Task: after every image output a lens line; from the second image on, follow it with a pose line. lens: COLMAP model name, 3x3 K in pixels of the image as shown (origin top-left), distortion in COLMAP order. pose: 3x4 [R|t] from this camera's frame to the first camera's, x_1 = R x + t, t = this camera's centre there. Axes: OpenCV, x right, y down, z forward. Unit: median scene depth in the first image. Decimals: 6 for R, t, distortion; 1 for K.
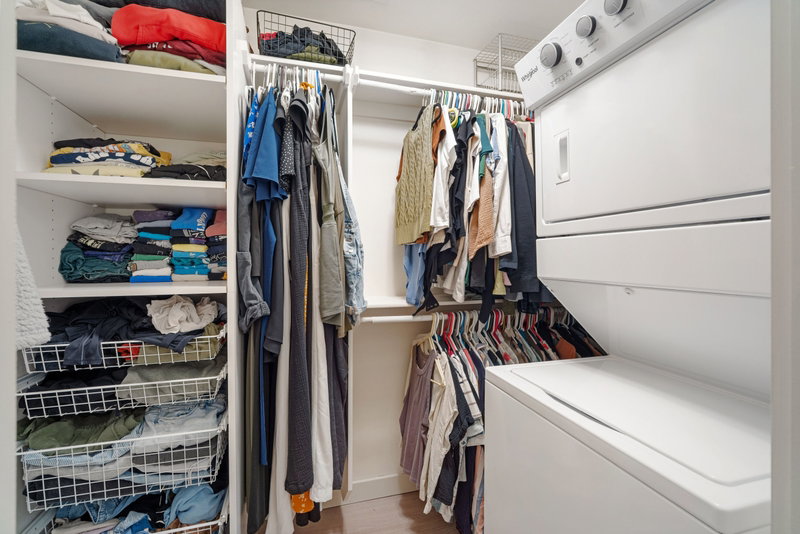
lens RADIAL K [[354.3, 0, 398.2], [0, 354.3, 264.5], [0, 0, 1]] dist [-0.031125, 0.014535]
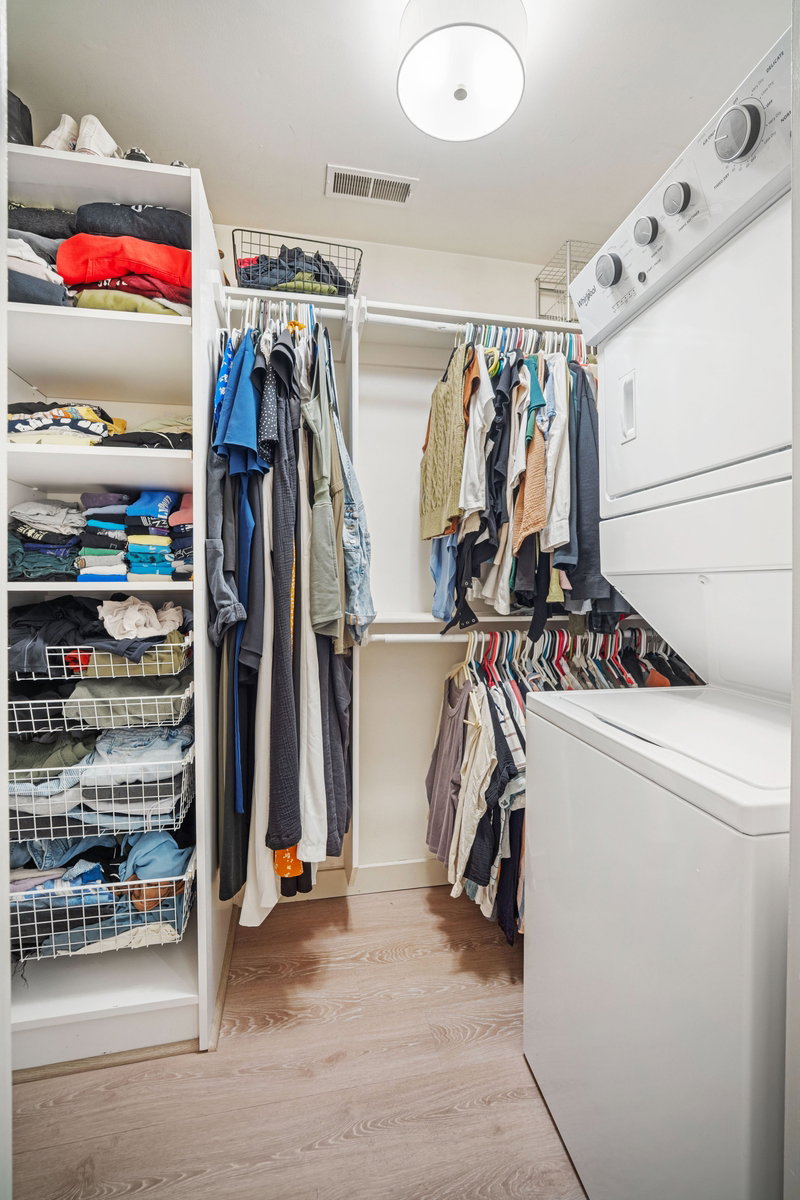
lens RADIAL K [[531.5, 0, 407.3], [0, 531.5, 597.0], [0, 0, 1]] dist [-0.031125, 0.014535]
pose [[0.996325, 0.002174, -0.085623, 0.085856], [-0.001371, 0.999955, 0.009436, 0.073871], [0.085639, -0.009284, 0.996283, -0.132265]]
